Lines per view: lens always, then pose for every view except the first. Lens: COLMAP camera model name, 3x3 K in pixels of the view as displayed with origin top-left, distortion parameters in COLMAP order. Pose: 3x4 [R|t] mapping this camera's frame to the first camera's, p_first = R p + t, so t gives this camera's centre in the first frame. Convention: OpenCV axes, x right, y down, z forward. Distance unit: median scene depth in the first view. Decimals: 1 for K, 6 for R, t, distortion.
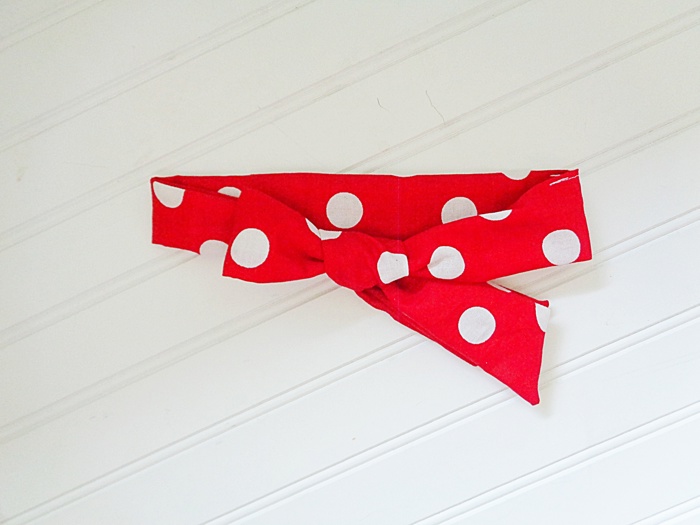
lens RADIAL K [[548.4, 0, 347.5], [0, 548.4, 251.1], [0, 0, 1]] dist [0.003915, 0.003150]
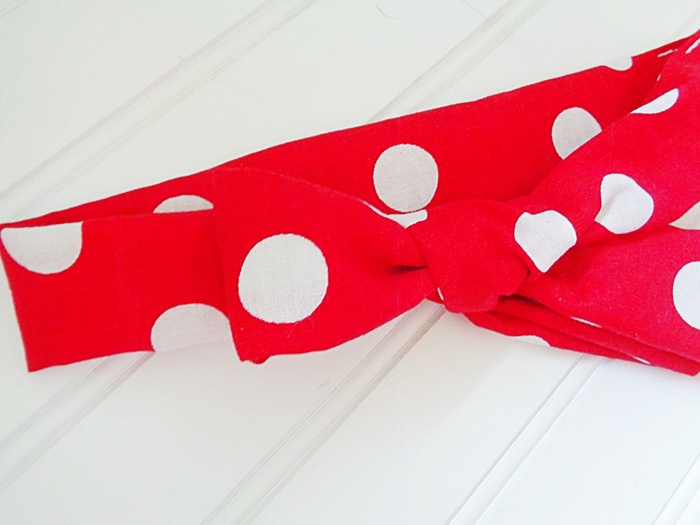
lens RADIAL K [[548.4, 0, 347.5], [0, 548.4, 251.1], [0, 0, 1]] dist [0.003915, 0.003150]
pose [[0.912342, -0.287464, 0.291541, -0.237483], [0.341567, 0.927014, -0.154842, 0.055863], [-0.225751, 0.240850, 0.943943, 0.533719]]
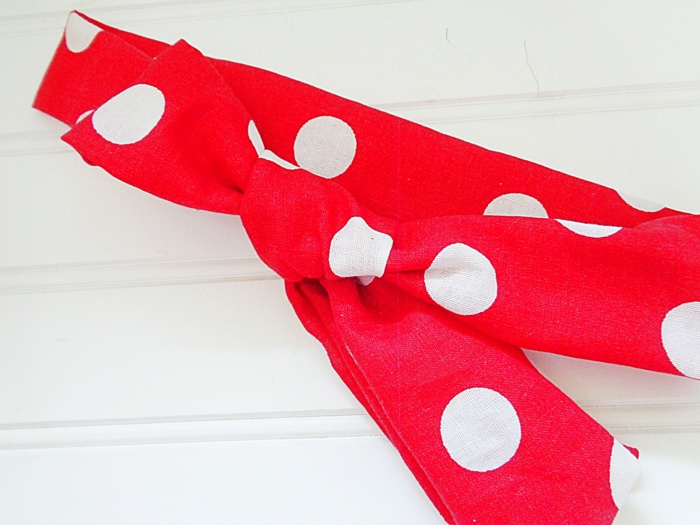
lens RADIAL K [[548.4, 0, 347.5], [0, 548.4, 251.1], [0, 0, 1]] dist [0.003915, 0.003150]
pose [[0.920990, 0.358507, -0.152480, 0.145094], [-0.386751, 0.888483, -0.247025, 0.156787], [0.046916, 0.286479, 0.956937, 0.489767]]
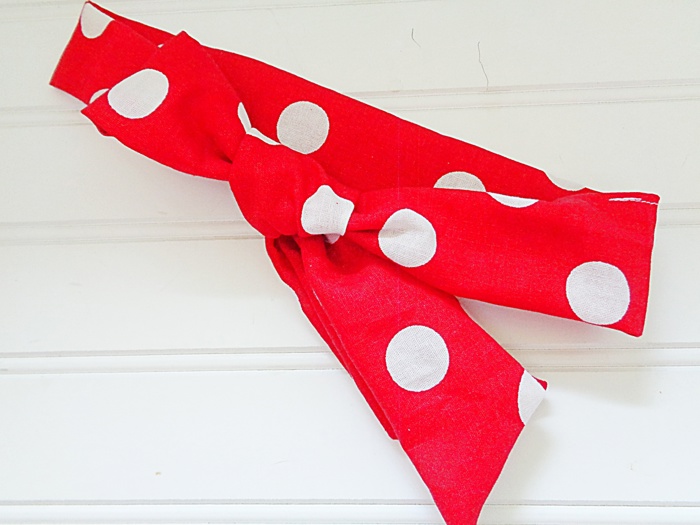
lens RADIAL K [[548.4, 0, 347.5], [0, 548.4, 251.1], [0, 0, 1]] dist [0.003915, 0.003150]
pose [[0.911089, 0.390560, -0.131830, 0.196860], [-0.411412, 0.881445, -0.231936, 0.197296], [0.025616, 0.265551, 0.963757, 0.394022]]
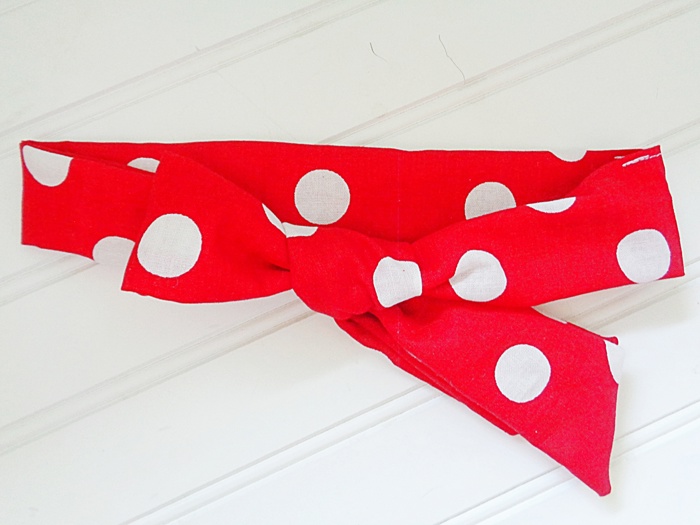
lens RADIAL K [[548.4, 0, 347.5], [0, 548.4, 251.1], [0, 0, 1]] dist [0.003915, 0.003150]
pose [[0.996380, 0.019031, 0.082856, -0.028580], [-0.012151, 0.996496, -0.082755, 0.045863], [-0.084141, 0.081448, 0.993120, 0.349880]]
